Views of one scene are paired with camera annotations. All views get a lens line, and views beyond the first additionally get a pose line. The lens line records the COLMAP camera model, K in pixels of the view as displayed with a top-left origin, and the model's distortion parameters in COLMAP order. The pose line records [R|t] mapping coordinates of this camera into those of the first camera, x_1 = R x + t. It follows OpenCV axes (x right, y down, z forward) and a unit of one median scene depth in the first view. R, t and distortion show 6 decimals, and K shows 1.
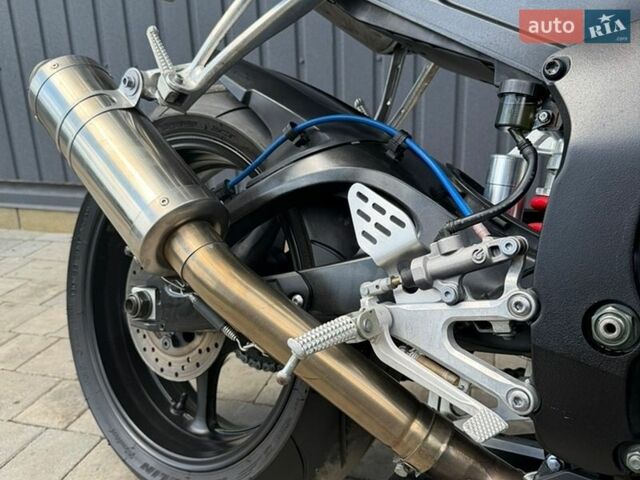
lens RADIAL K [[645.2, 0, 320.0], [0, 645.2, 240.0], [0, 0, 1]] dist [-0.010096, -0.001151]
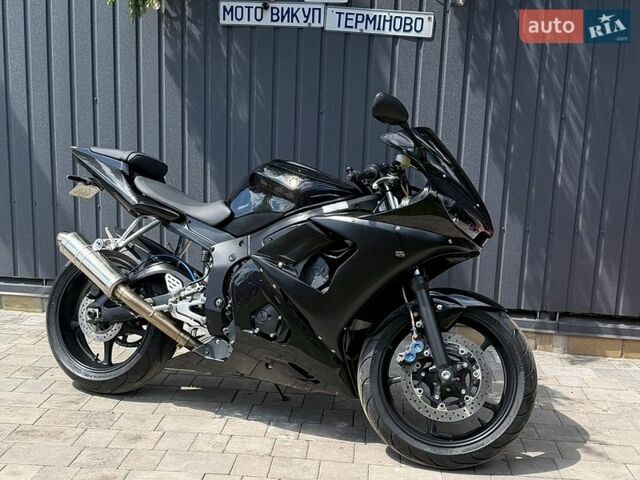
lens RADIAL K [[645.2, 0, 320.0], [0, 645.2, 240.0], [0, 0, 1]] dist [-0.010096, -0.001151]
pose [[0.961217, 0.027519, 0.274415, -0.139509], [0.015932, 0.987807, -0.154866, 0.341704], [-0.275331, 0.153232, 0.949059, -3.102883]]
